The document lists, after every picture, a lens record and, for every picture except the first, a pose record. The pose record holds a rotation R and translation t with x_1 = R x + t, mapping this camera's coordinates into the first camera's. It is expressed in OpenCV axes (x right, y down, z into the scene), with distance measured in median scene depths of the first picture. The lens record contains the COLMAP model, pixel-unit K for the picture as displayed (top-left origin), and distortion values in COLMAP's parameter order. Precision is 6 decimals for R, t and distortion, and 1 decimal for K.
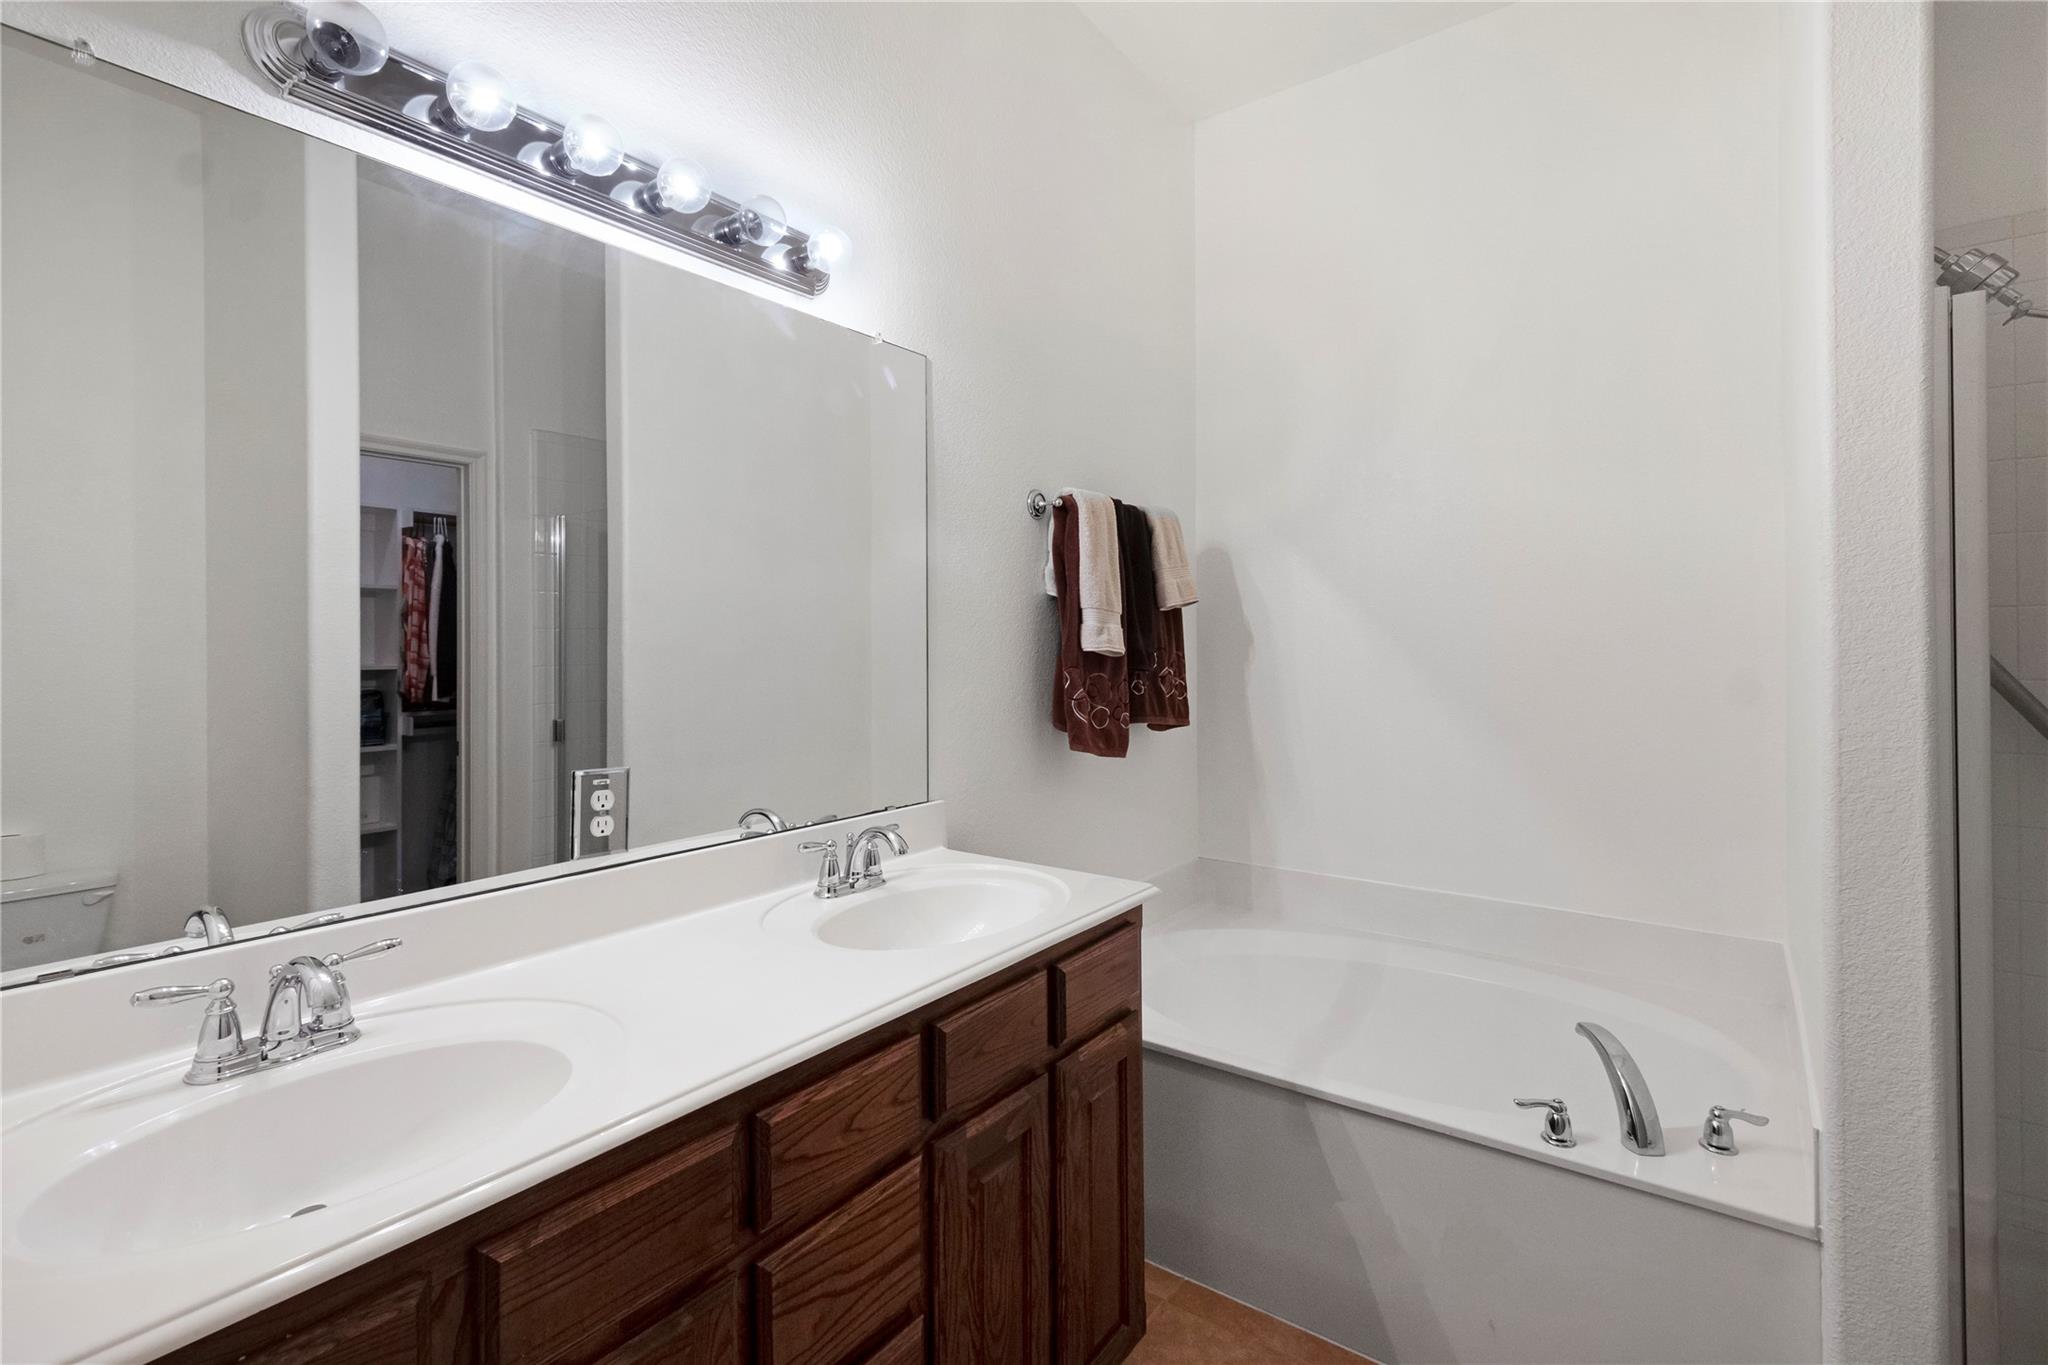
lens RADIAL K [[962.6, 0, 1016.2], [0, 962.6, 665.4], [0, 0, 1]] dist [0.007340, -0.003051]
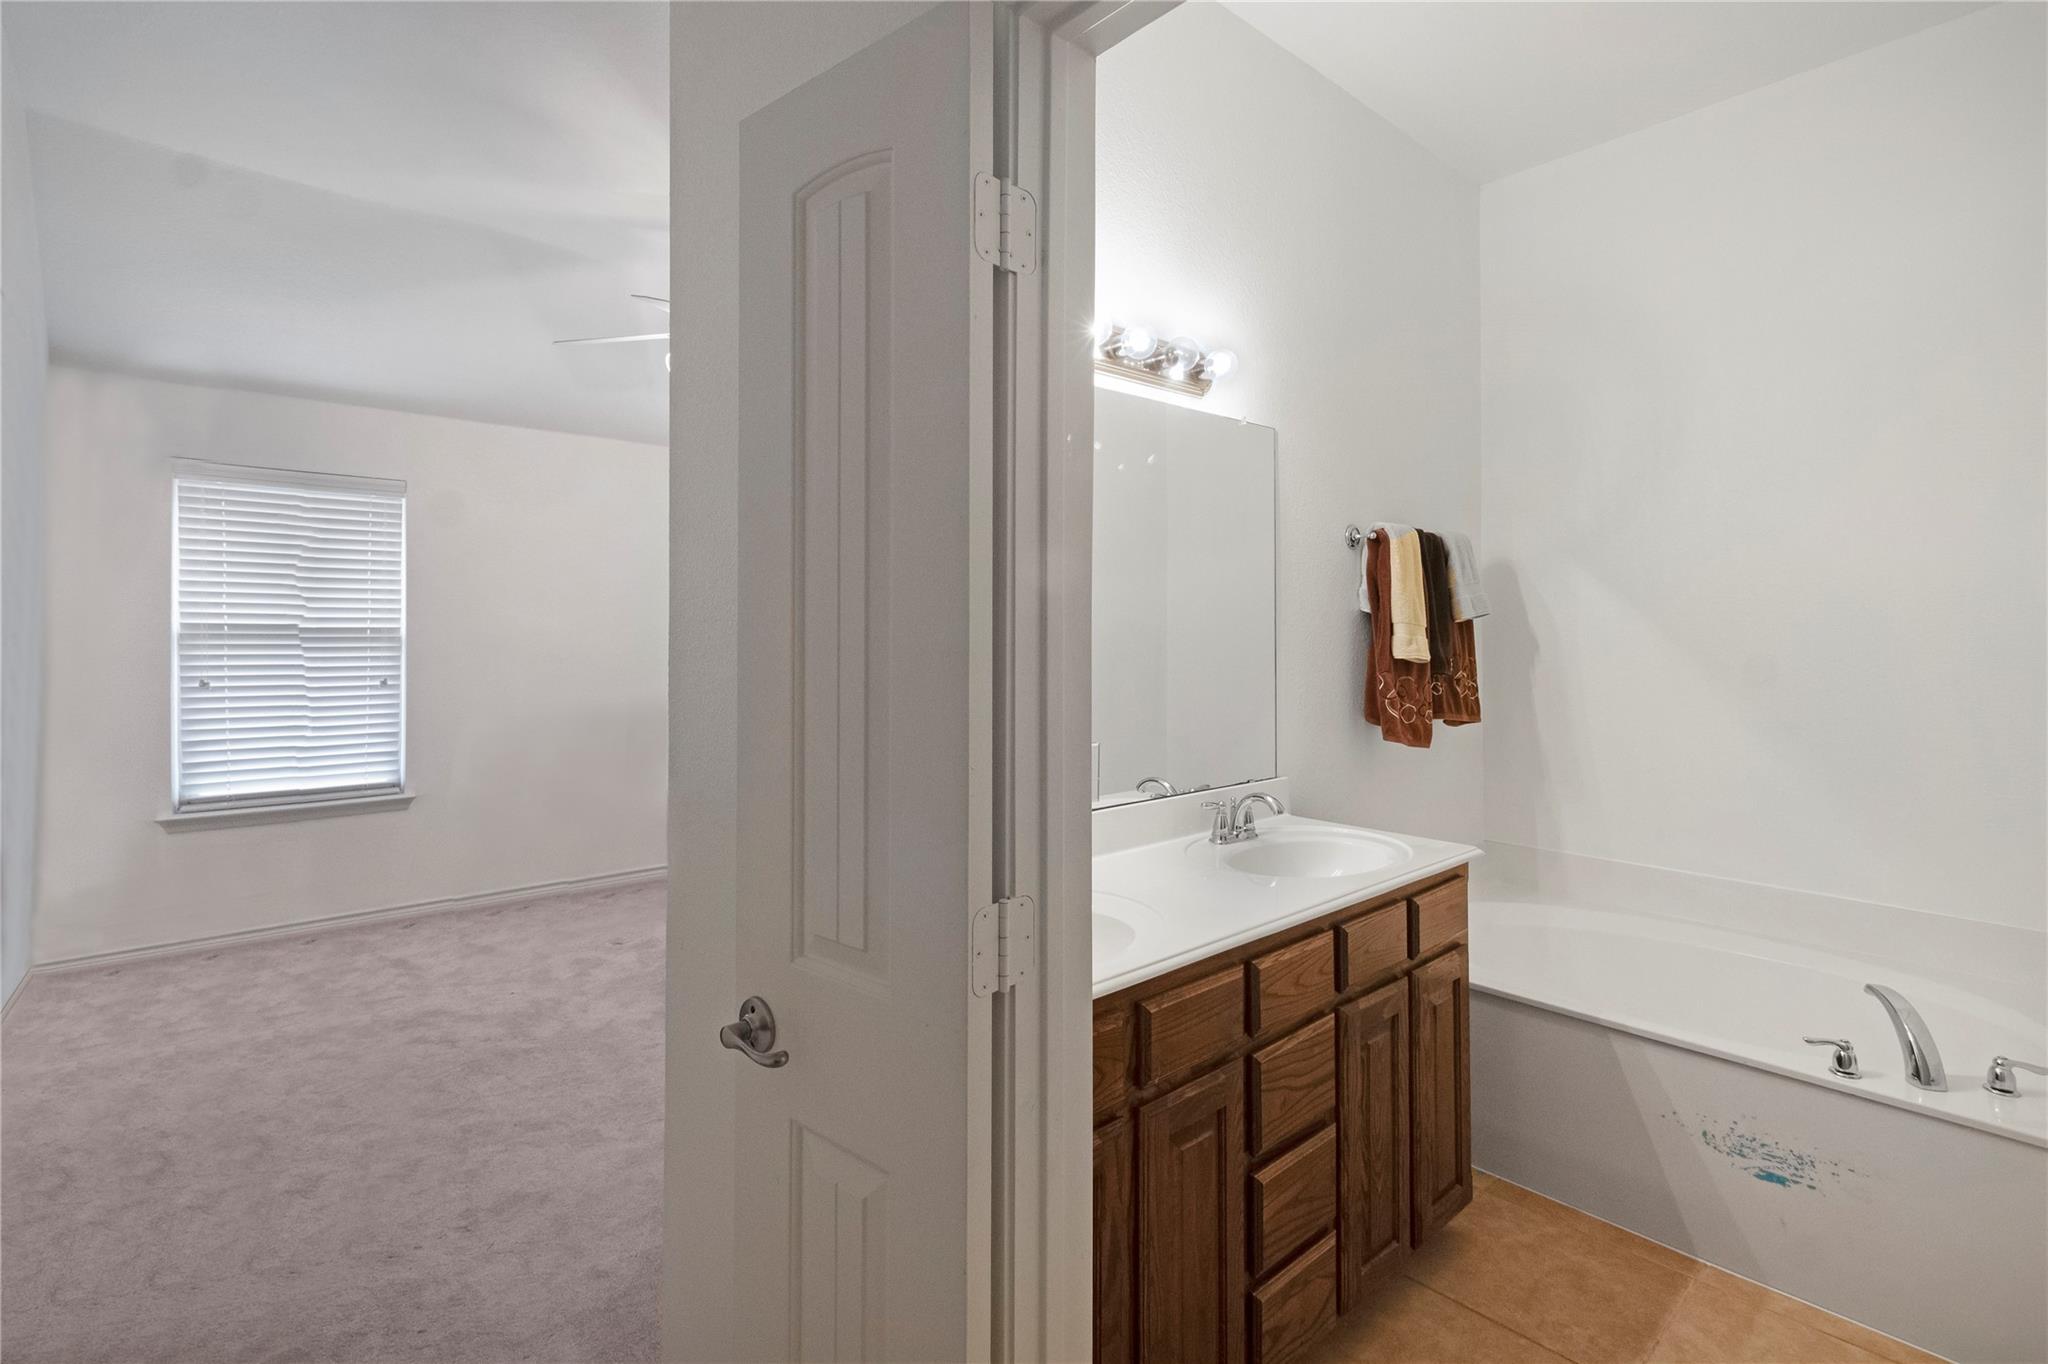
lens RADIAL K [[962.6, 0, 1023.4], [0, 962.6, 635.8], [0, 0, 1]] dist [0.007340, -0.003051]
pose [[0.977230, 0.004730, -0.212132, -0.180548], [-0.008400, 0.999830, -0.016403, -0.027319], [0.212019, 0.017811, 0.977103, -0.389378]]
